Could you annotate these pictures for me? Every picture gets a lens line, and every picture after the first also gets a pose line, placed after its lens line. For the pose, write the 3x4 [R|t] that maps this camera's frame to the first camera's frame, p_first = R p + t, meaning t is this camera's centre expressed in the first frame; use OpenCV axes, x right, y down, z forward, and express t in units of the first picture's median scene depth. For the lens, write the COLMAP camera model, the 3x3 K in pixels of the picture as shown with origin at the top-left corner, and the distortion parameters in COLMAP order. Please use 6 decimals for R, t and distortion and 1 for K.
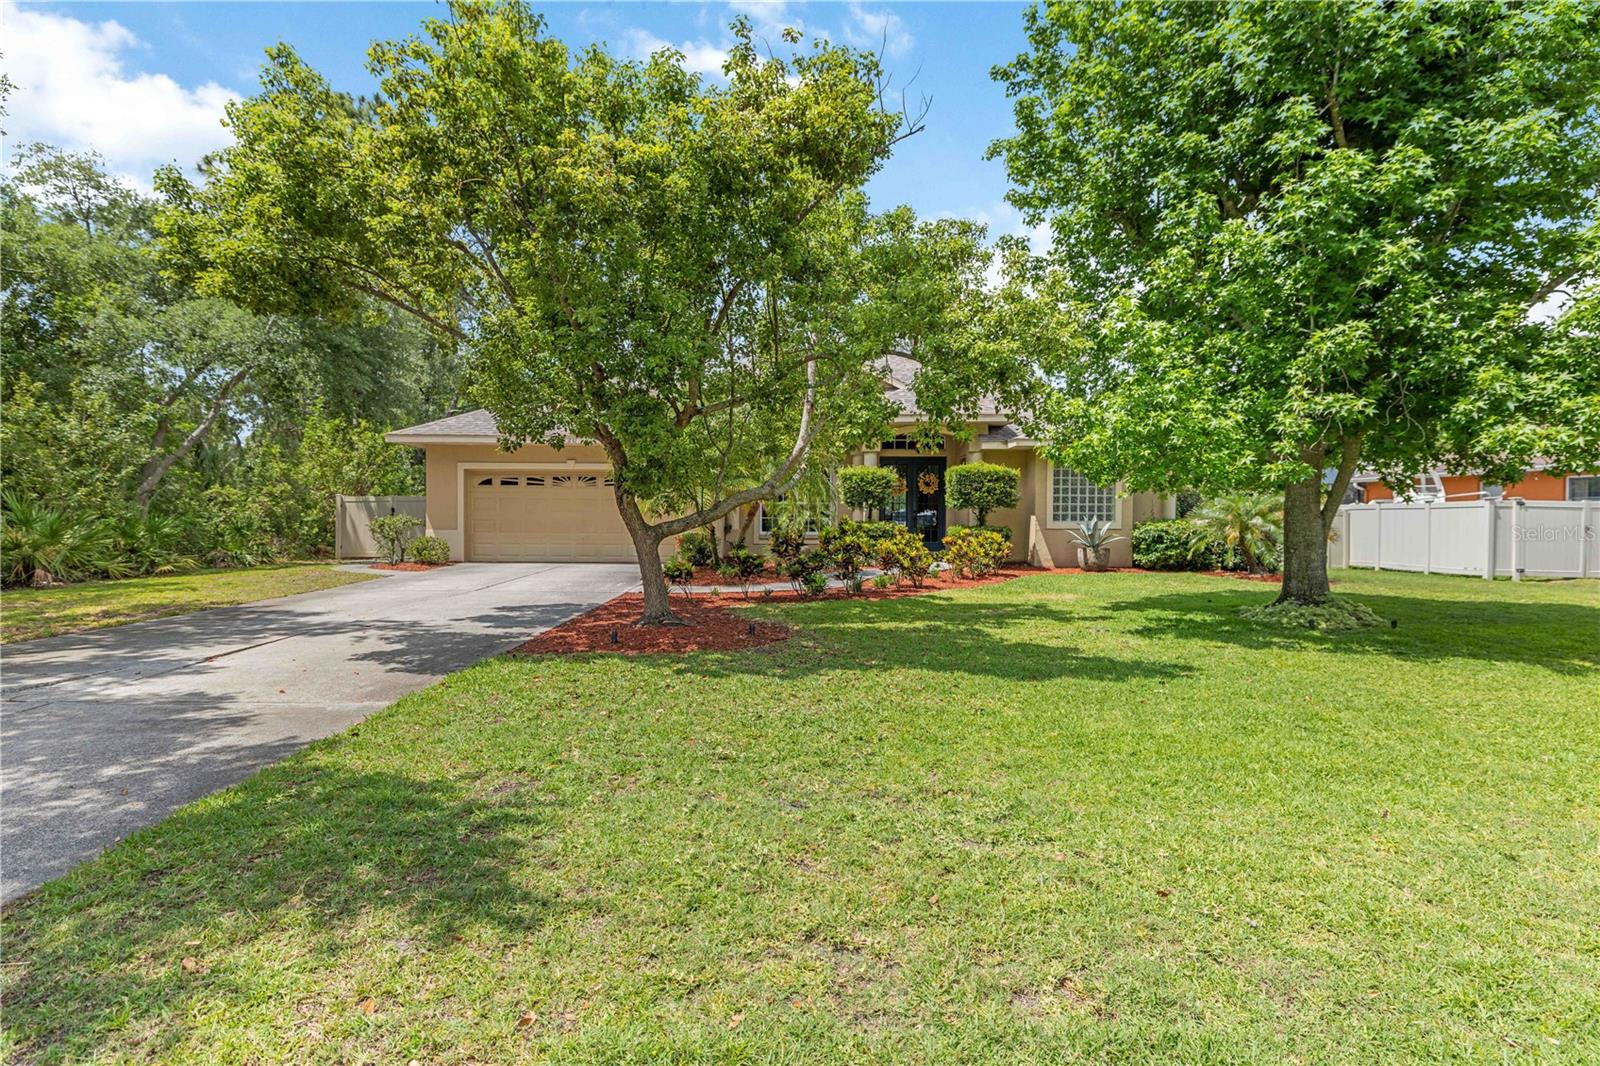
lens RADIAL K [[846.7, 0, 800.4], [0, 846.7, 536.3], [0, 0, 1]] dist [0.000689, 0.001939]
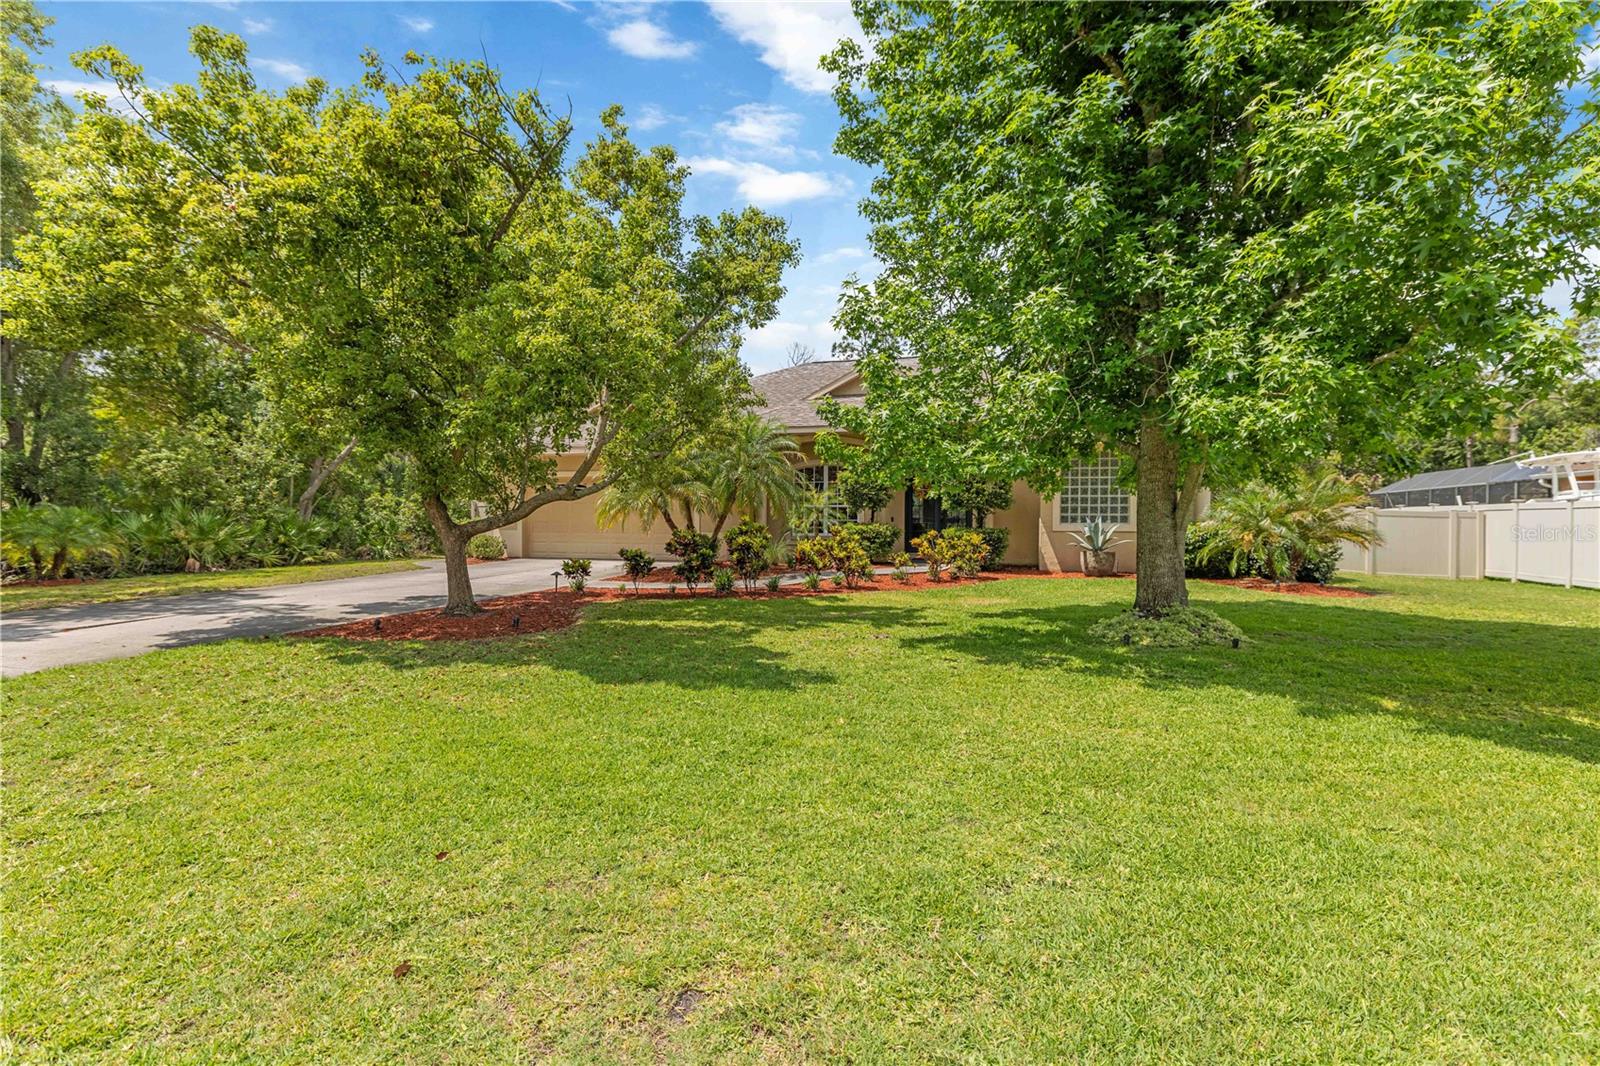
lens RADIAL K [[777.6, 0, 800.1], [0, 777.6, 532.3], [0, 0, 1]] dist [-0.006288, -0.000289]
pose [[0.947481, 0.001459, -0.319810, 0.311370], [-0.004624, 0.999948, -0.009135, 0.001836], [0.319780, 0.010133, 0.947438, 0.076848]]
